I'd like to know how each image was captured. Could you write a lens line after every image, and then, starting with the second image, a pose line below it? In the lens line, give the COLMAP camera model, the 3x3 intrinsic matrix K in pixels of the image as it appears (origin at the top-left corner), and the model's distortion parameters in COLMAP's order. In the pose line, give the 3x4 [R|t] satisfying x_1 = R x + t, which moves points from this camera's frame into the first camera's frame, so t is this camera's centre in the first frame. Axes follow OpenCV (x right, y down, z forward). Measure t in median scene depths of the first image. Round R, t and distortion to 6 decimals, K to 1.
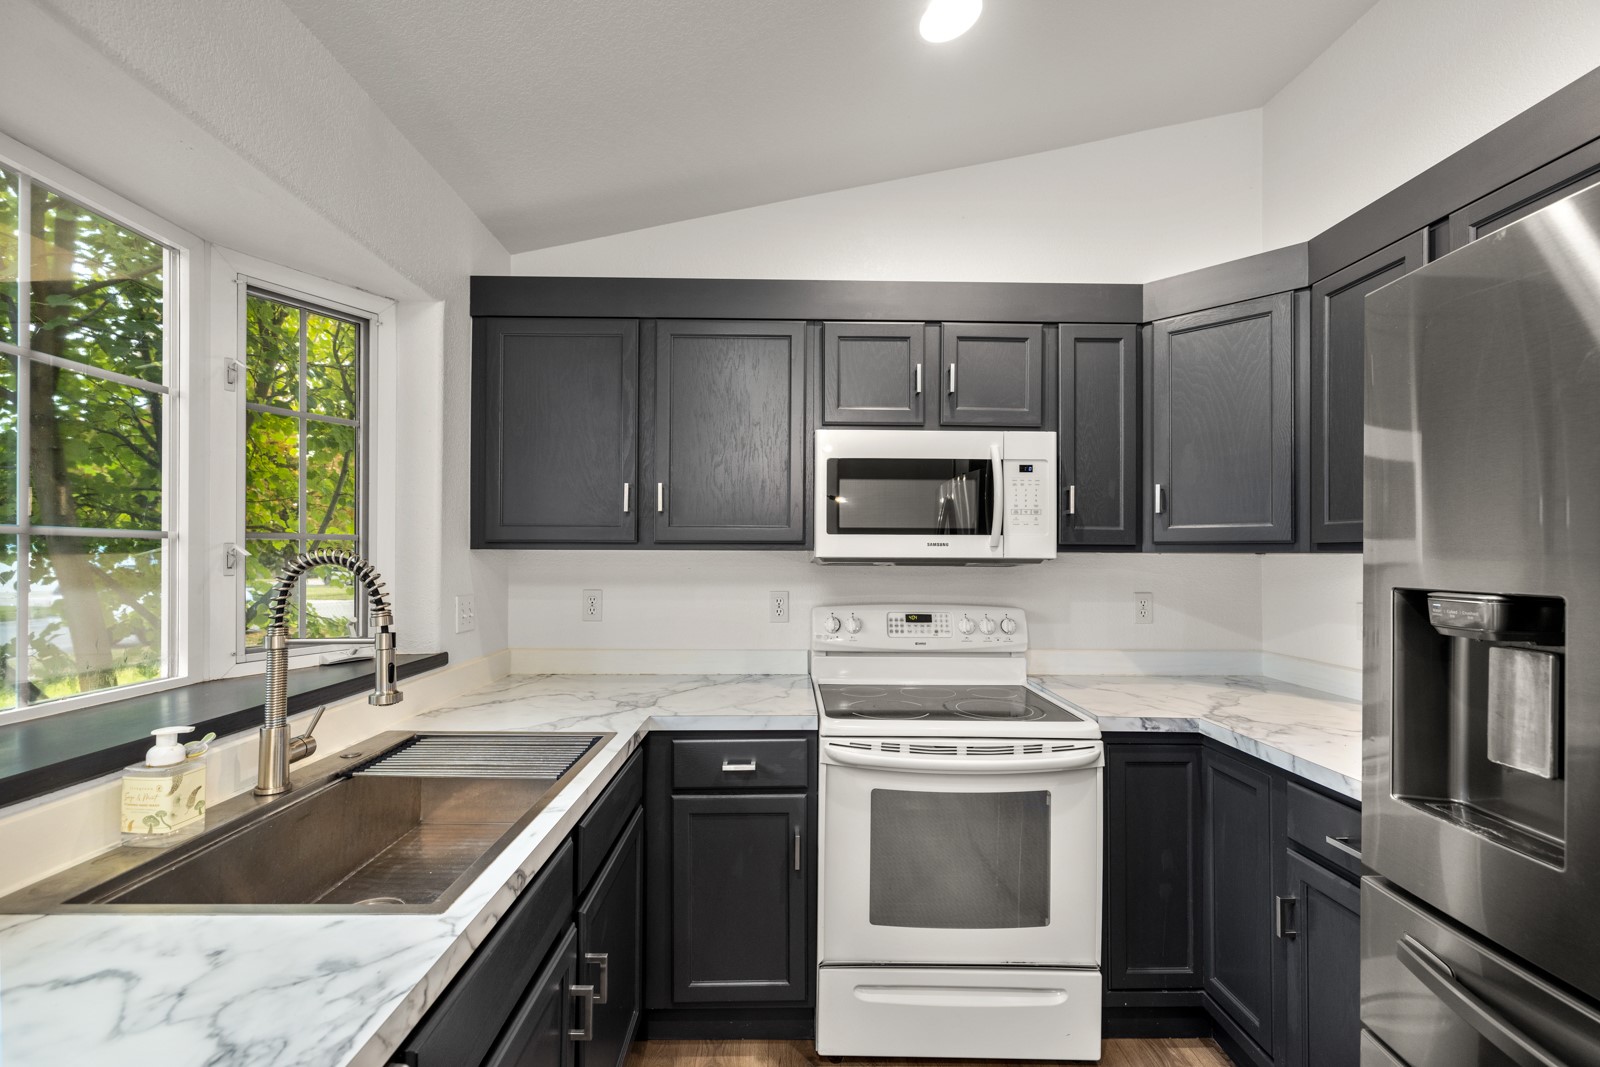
lens RADIAL K [[669.8, 0, 795.2], [0, 669.8, 538.1], [0, 0, 1]] dist [-0.000028, -0.000128]
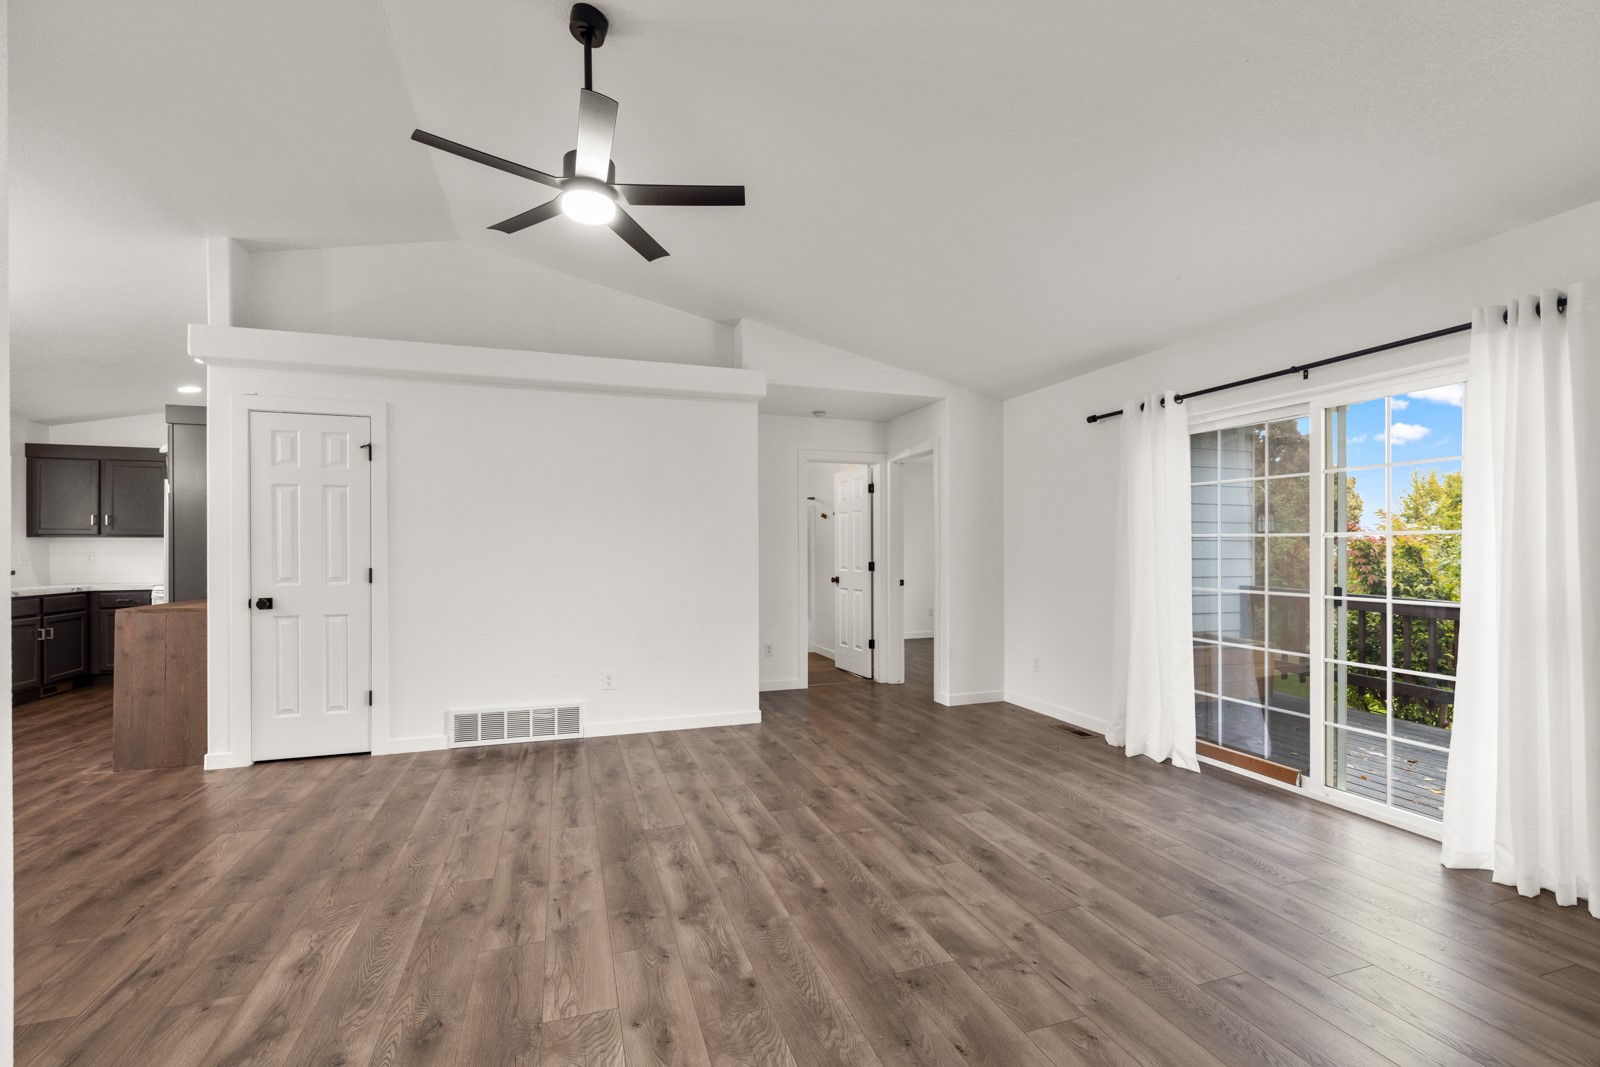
lens RADIAL K [[679.4, 0, 790.5], [0, 679.4, 548.5], [0, 0, 1]] dist [-0.001877, -0.000169]
pose [[0.955202, -0.004514, 0.295921, 1.877865], [-0.004498, 0.999547, 0.029765, -0.038516], [-0.295922, -0.029763, 0.954748, -2.898491]]
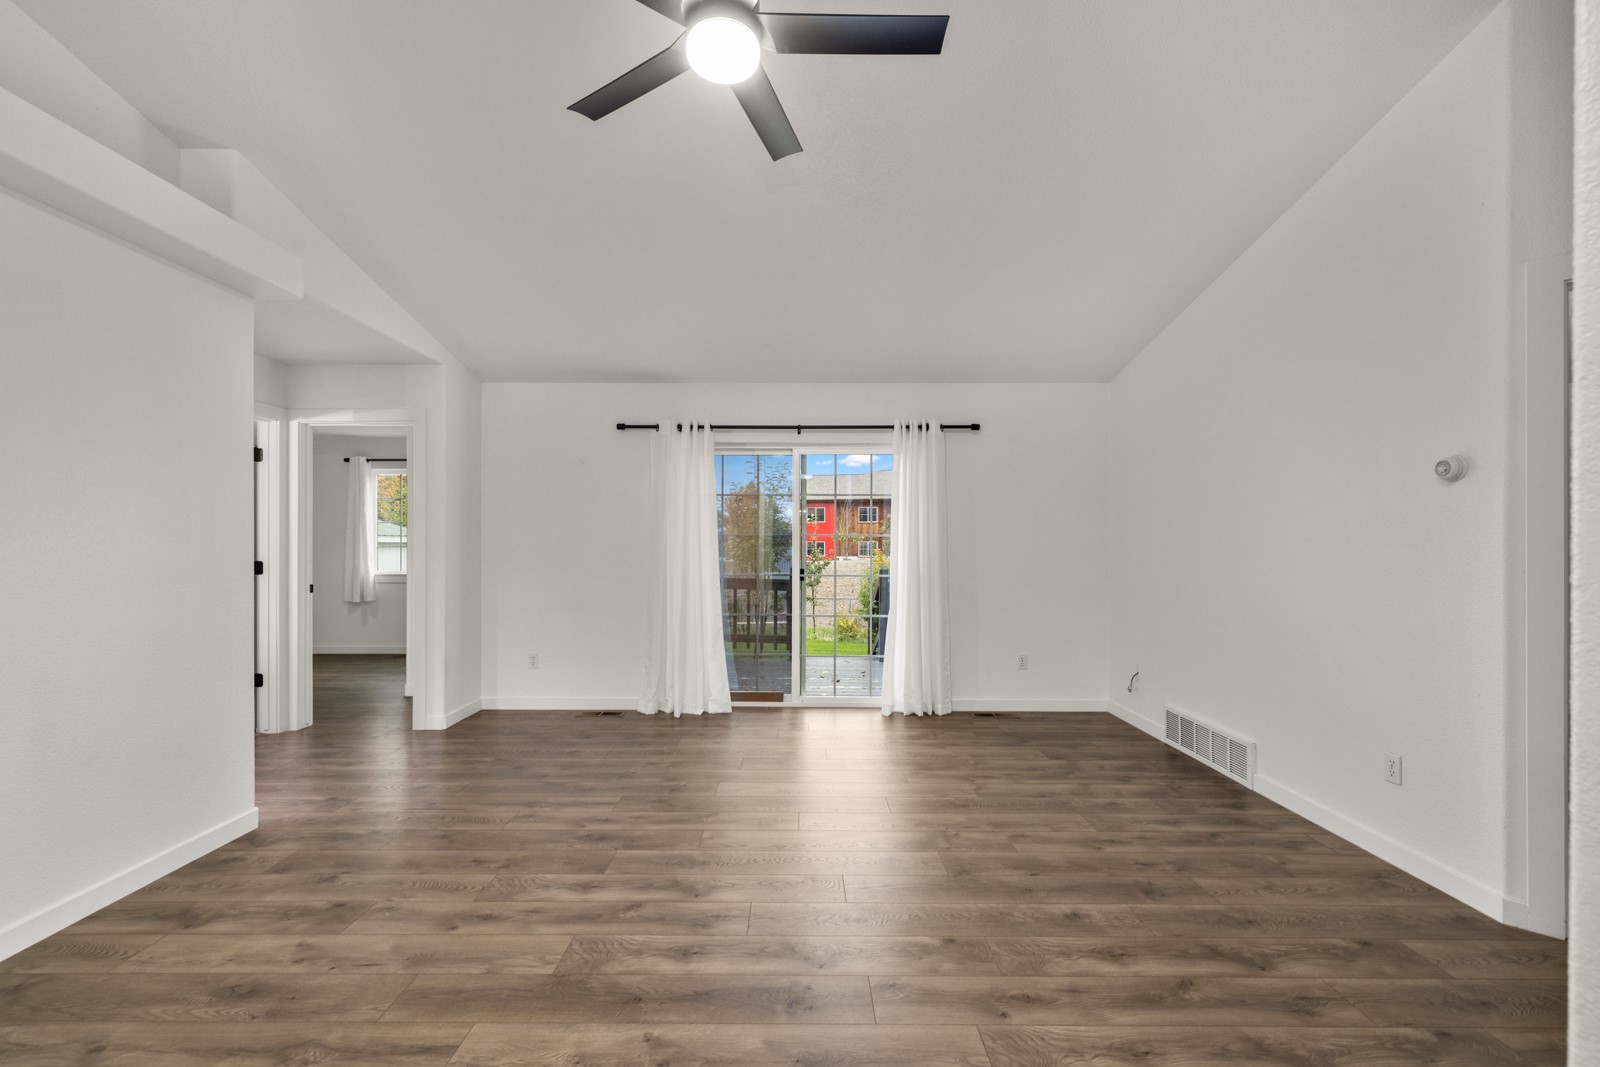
lens RADIAL K [[669.8, 0, 795.2], [0, 669.8, 538.1], [0, 0, 1]] dist [-0.000028, -0.000128]
pose [[0.027056, 0.006309, 0.999614, 1.075482], [-0.033843, 0.999413, -0.005392, -0.004687], [-0.999061, -0.033684, 0.027254, -1.774386]]
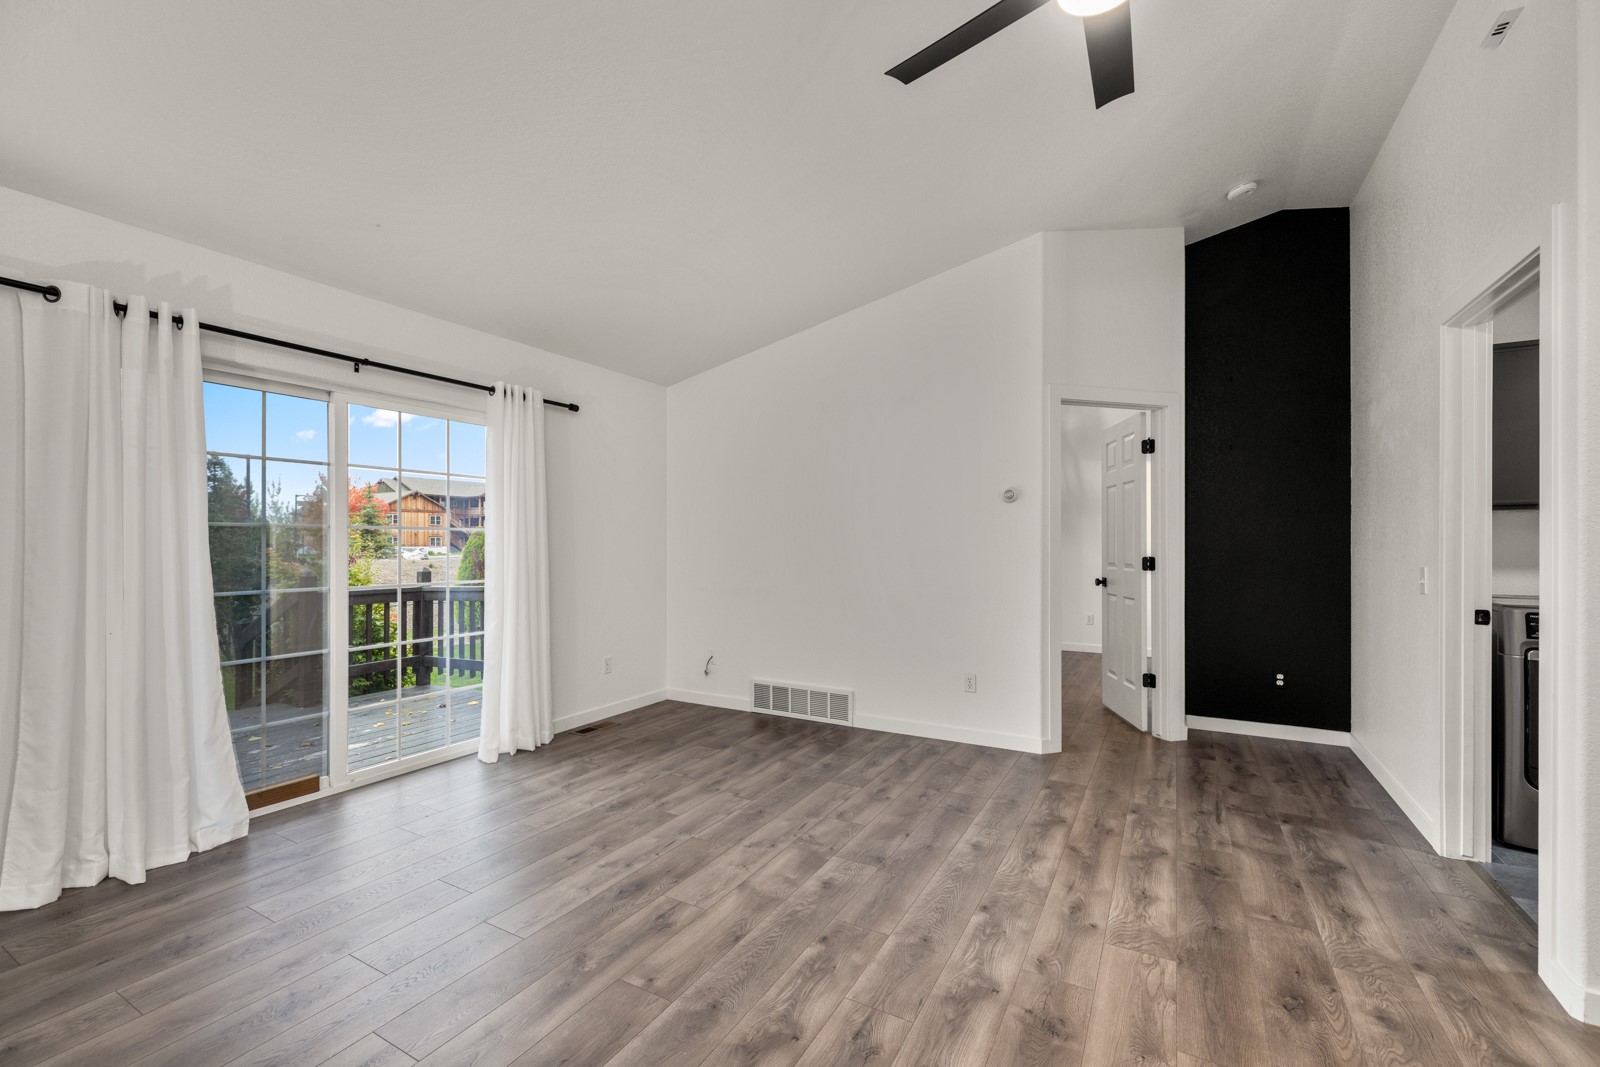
lens RADIAL K [[674.5, 0, 792.6], [0, 674.5, 544.2], [0, 0, 1]] dist [0.000710, -0.000116]
pose [[-0.857151, -0.004594, 0.515045, 1.805523], [-0.018738, 0.999576, -0.022269, 0.028688], [-0.514725, -0.028739, -0.856874, -0.878471]]
